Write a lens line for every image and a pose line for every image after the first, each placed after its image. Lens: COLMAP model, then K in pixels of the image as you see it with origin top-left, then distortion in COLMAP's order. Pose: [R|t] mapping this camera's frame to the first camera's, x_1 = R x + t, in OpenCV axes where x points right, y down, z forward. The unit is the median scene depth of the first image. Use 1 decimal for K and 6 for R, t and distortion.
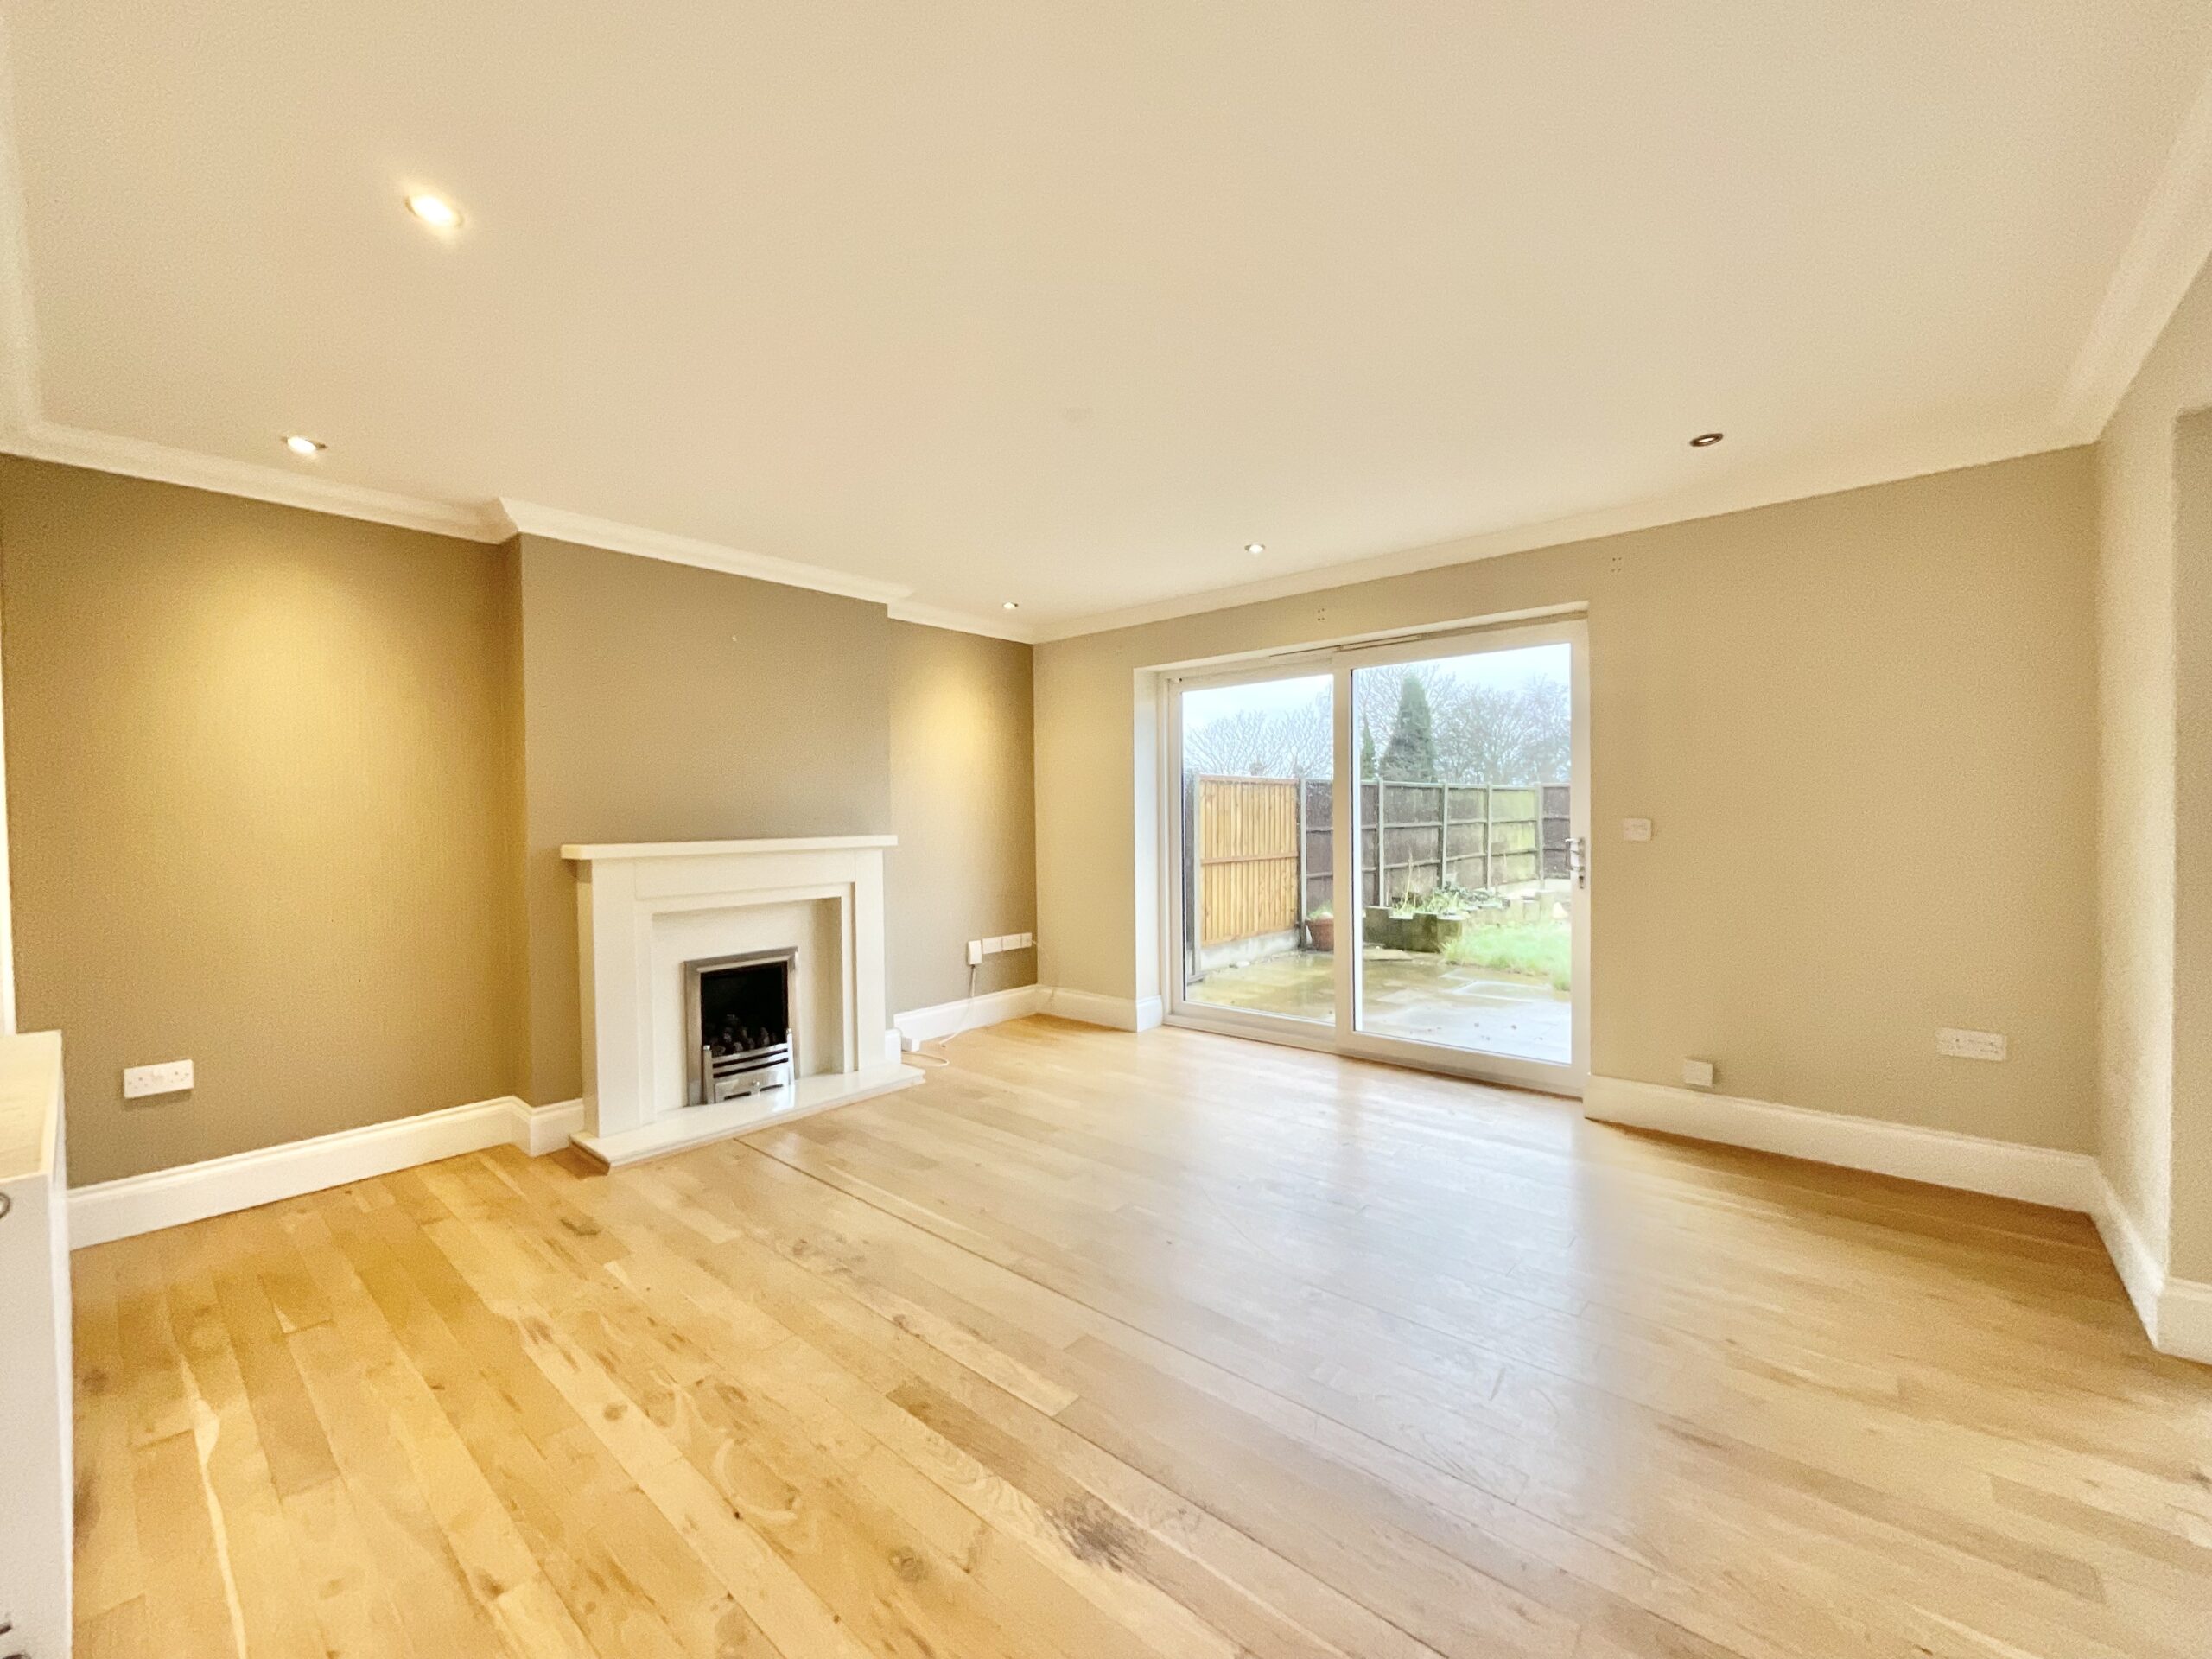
lens RADIAL K [[895.1, 0, 1107.9], [0, 895.1, 832.2], [0, 0, 1]] dist [-0.008599, 0.000911]
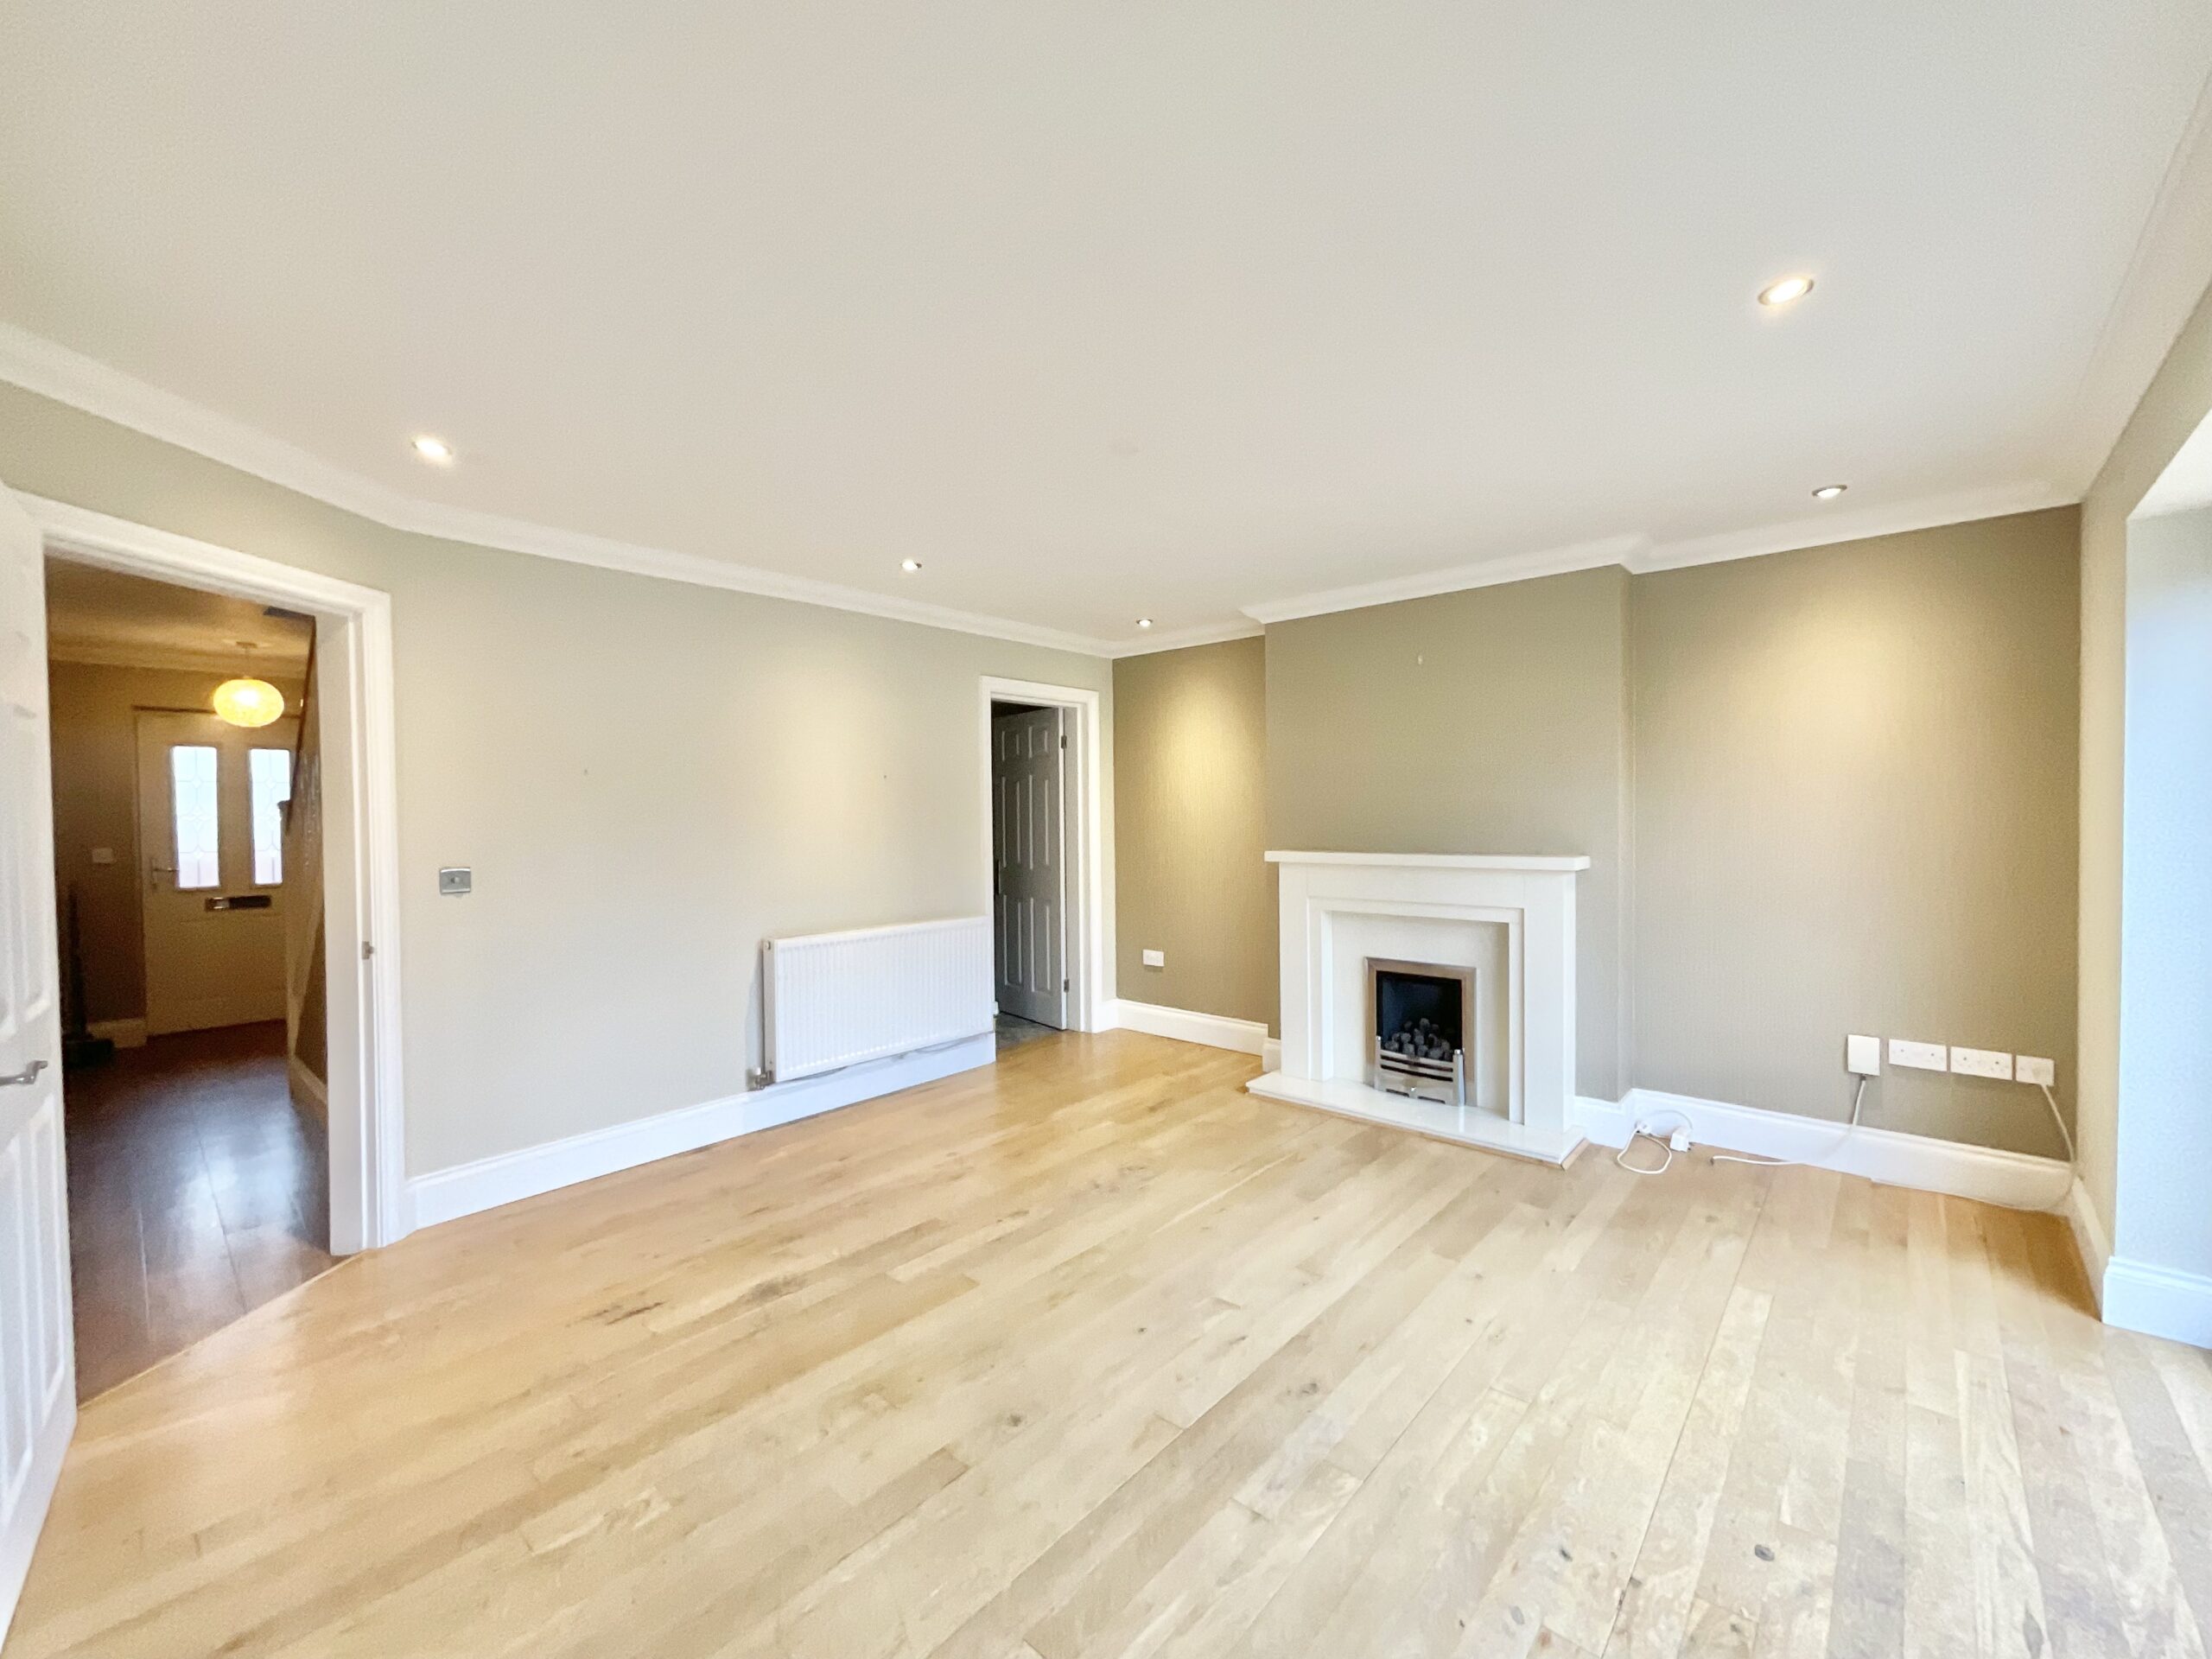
lens RADIAL K [[895.1, 0, 1111.5], [0, 895.1, 825.0], [0, 0, 1]] dist [-0.008599, 0.000911]
pose [[-0.000391, 0.019586, -0.999808, 0.582755], [-0.018433, 0.999638, 0.019590, -0.034964], [0.999830, 0.018437, -0.000029, 0.593880]]
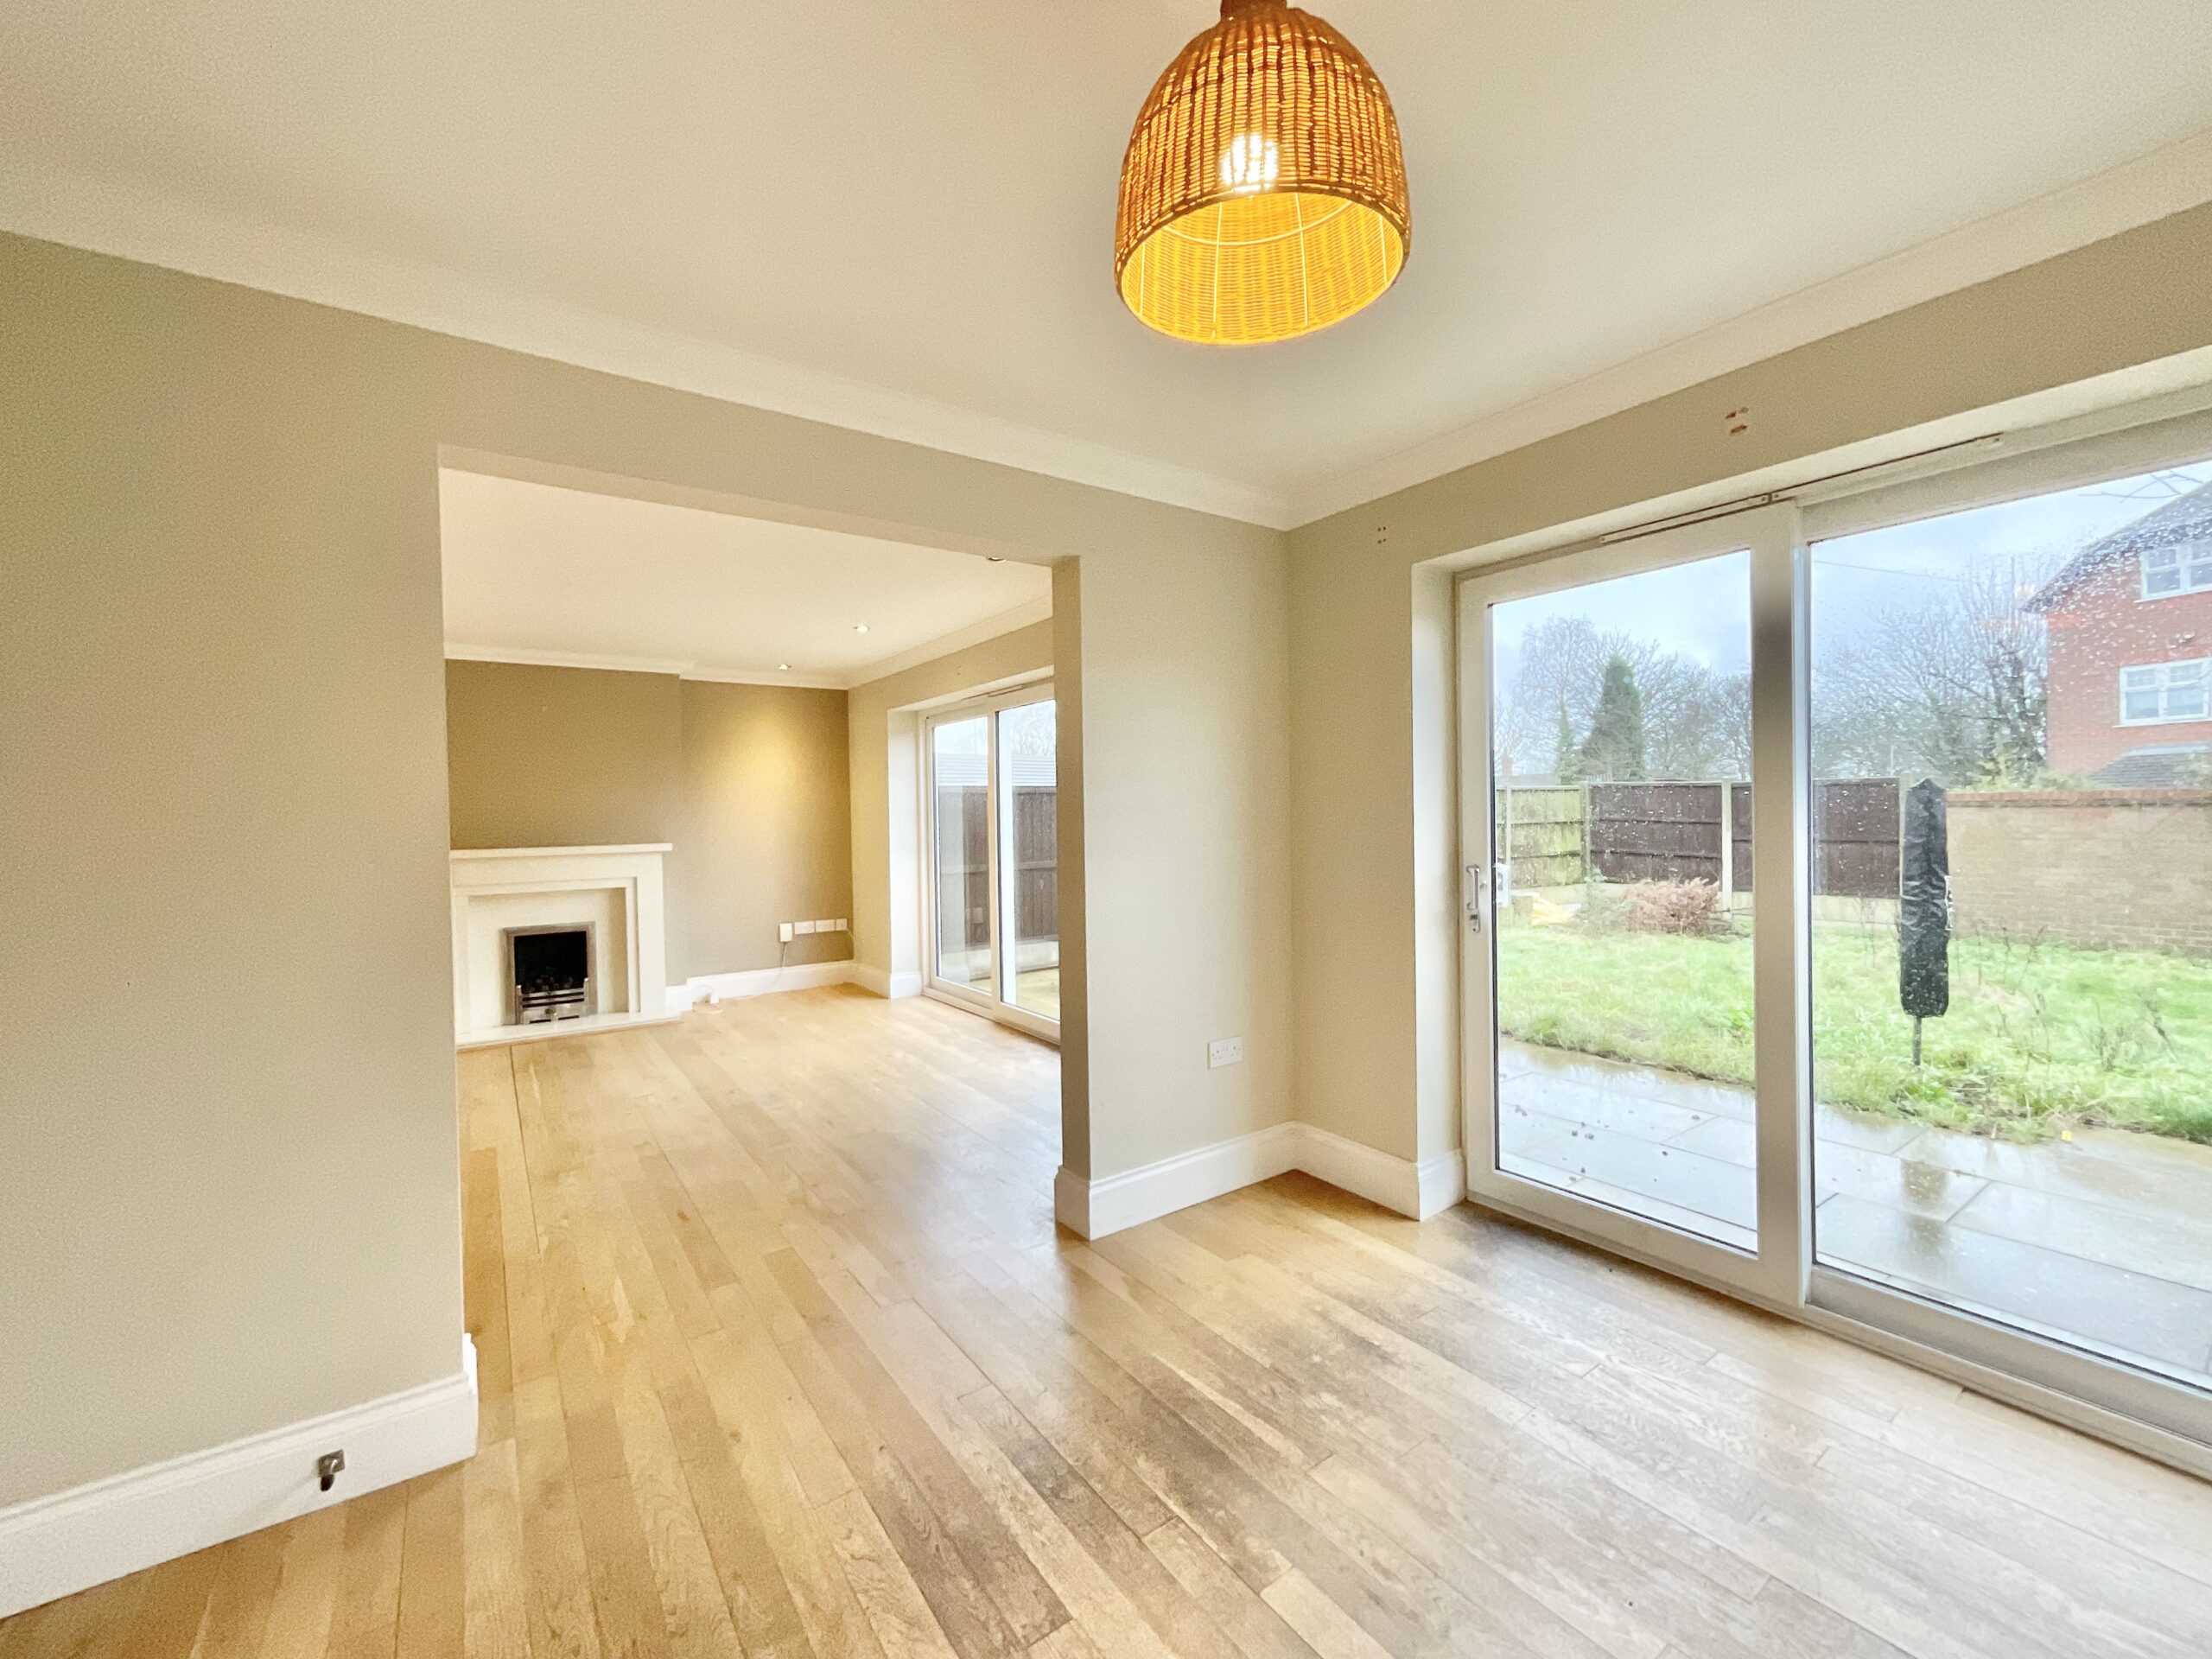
lens RADIAL K [[895.1, 0, 1094.6], [0, 895.1, 828.1], [0, 0, 1]] dist [-0.008599, 0.000911]
pose [[0.968614, -0.001712, -0.248565, 0.760073], [0.001349, 0.999998, -0.001630, -0.017868], [0.248568, 0.001244, 0.968614, -0.180385]]
